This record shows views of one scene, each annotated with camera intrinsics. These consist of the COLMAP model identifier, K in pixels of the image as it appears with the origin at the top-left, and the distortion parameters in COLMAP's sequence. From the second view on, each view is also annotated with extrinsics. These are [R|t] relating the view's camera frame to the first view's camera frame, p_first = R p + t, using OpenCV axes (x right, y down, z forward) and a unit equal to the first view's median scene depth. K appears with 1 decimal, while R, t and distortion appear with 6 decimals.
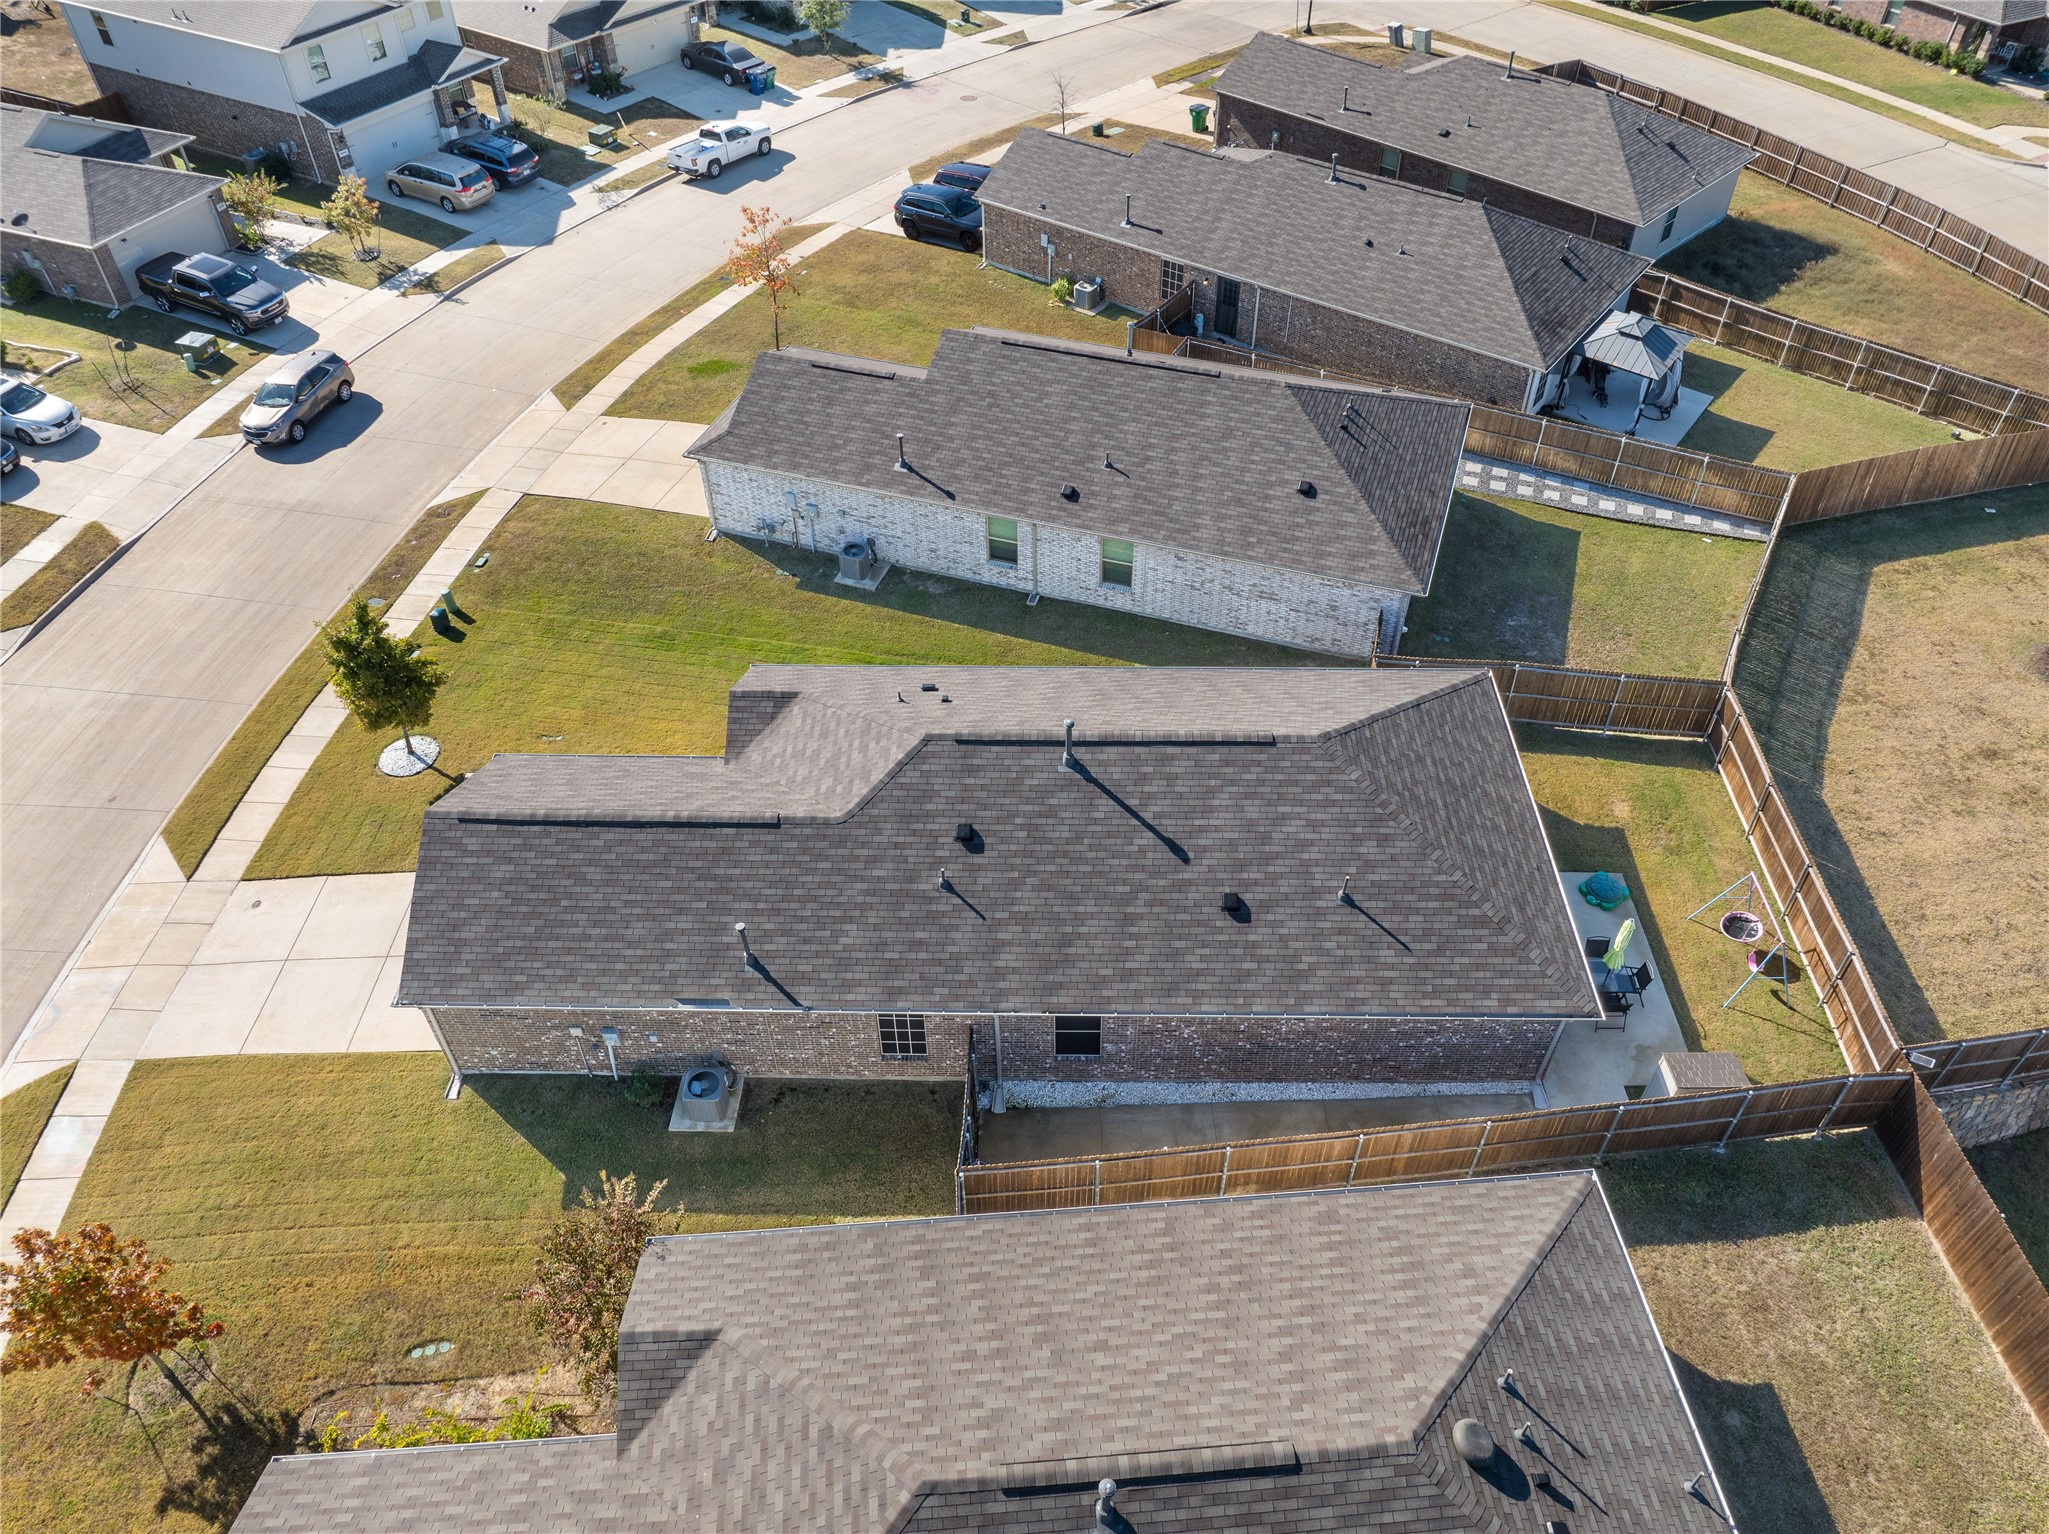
lens RADIAL K [[1425.7, 0, 1024.5], [0, 1425.7, 767.0], [0, 0, 1]] dist [-0.047902, 0.016617]
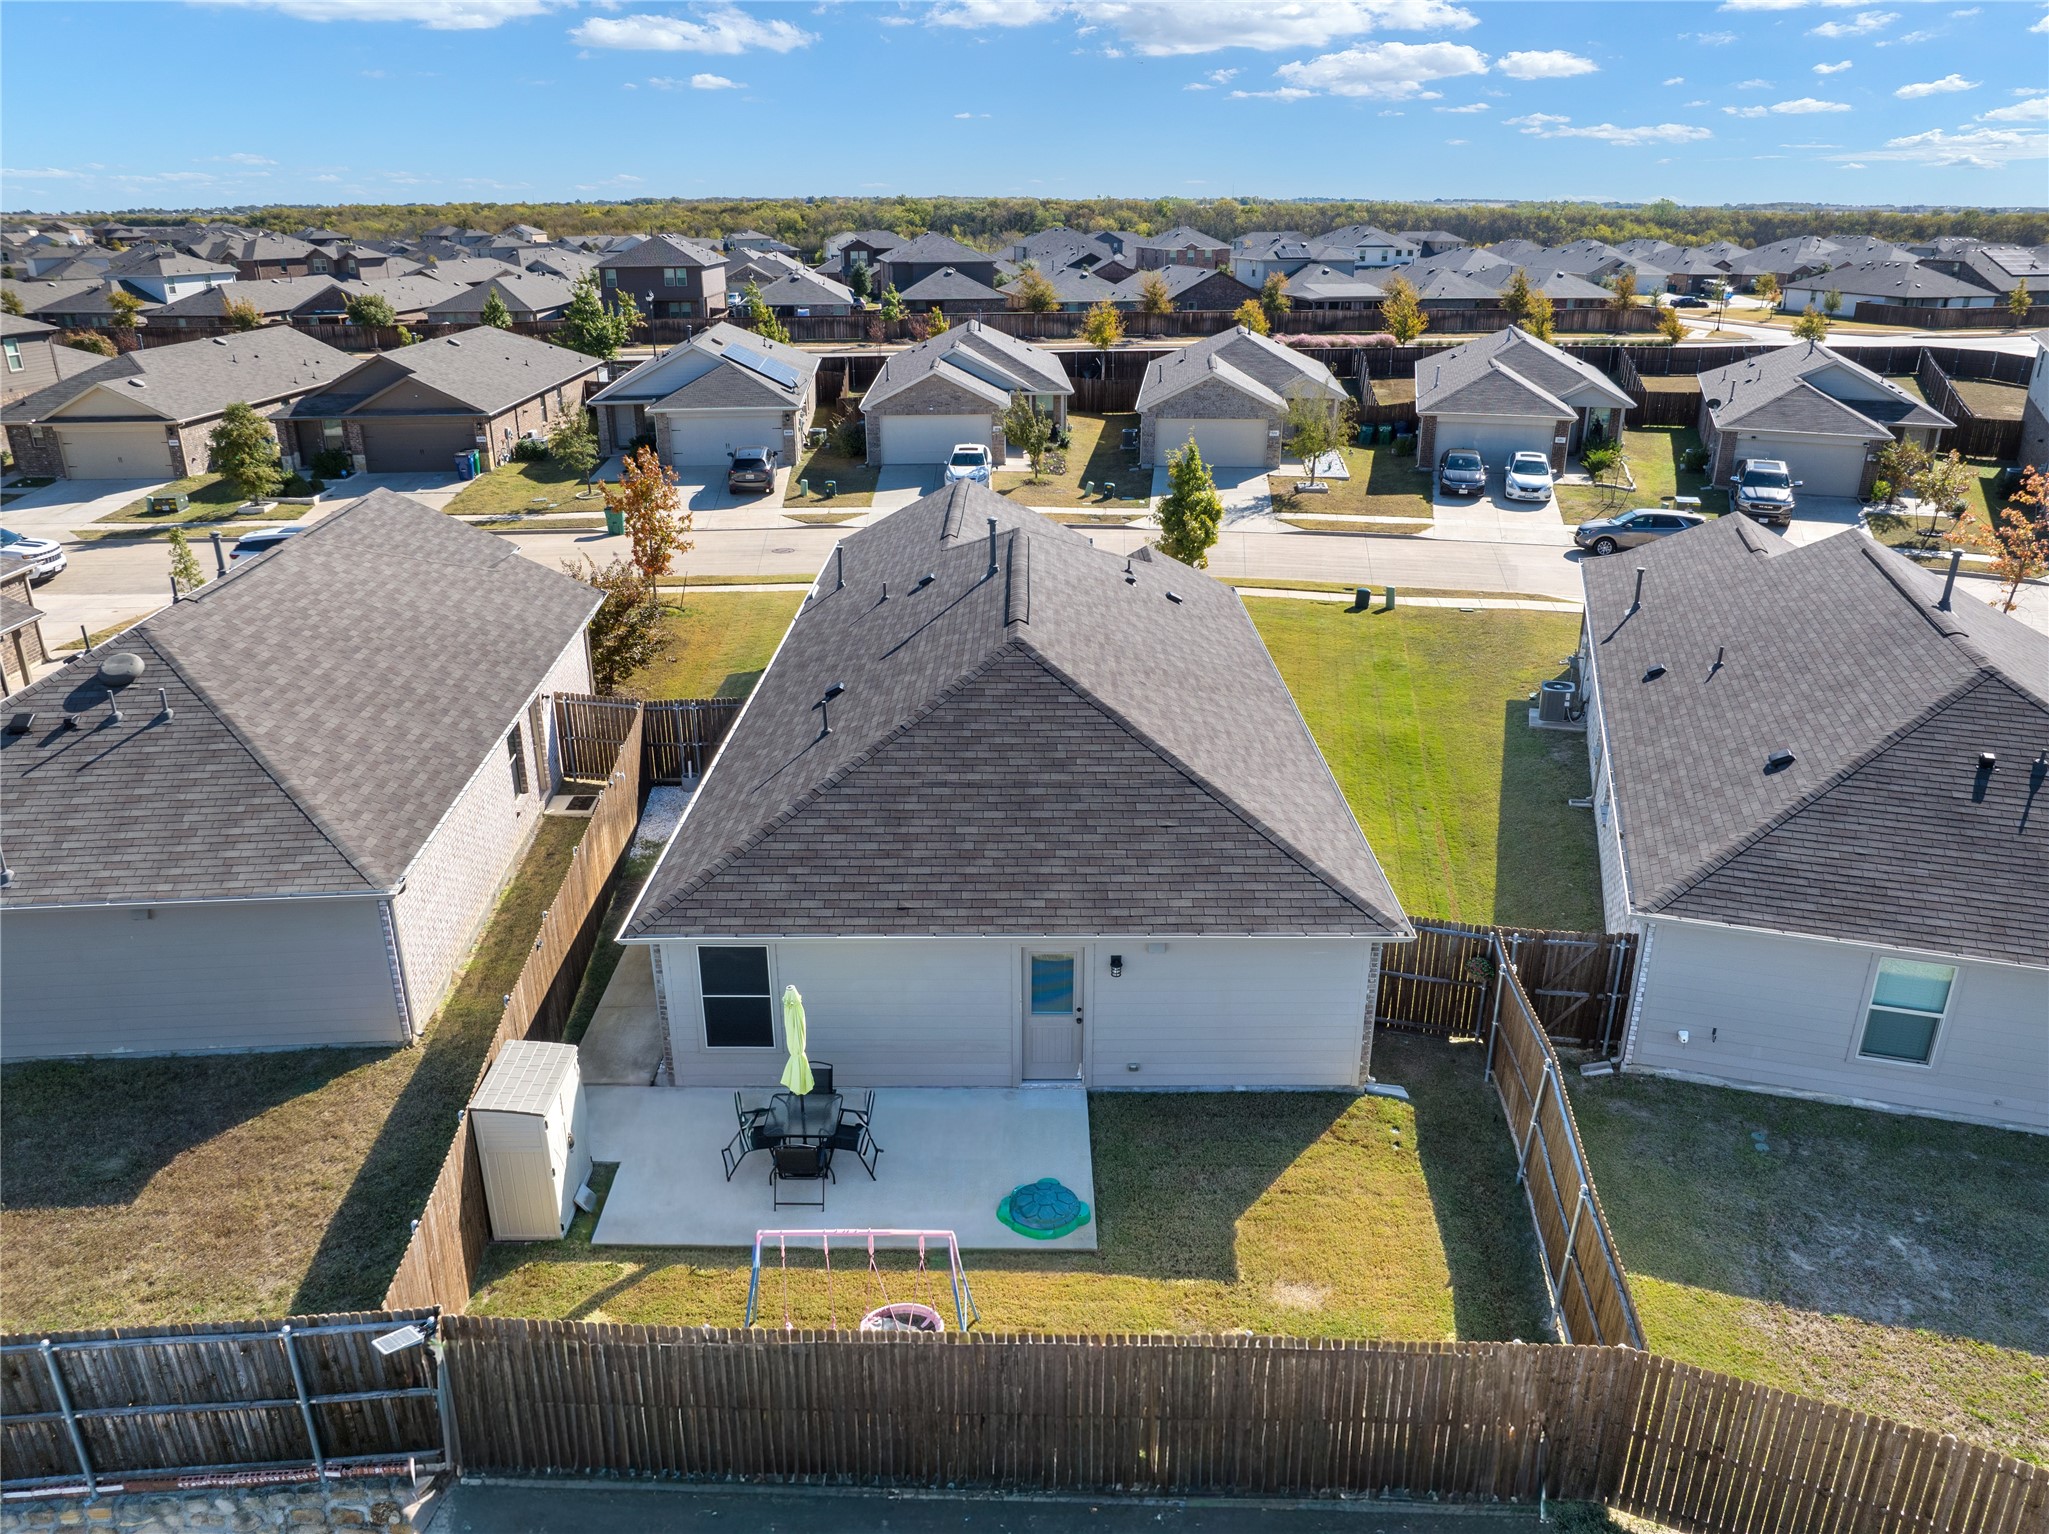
lens RADIAL K [[1425.7, 0, 1024.5], [0, 1425.7, 767.0], [0, 0, 1]] dist [-0.047902, 0.016617]
pose [[0.022729, 0.384597, -0.922805, 0.966945], [-0.699612, 0.665491, 0.260125, -0.185032], [0.714162, 0.639693, 0.284194, 0.853876]]
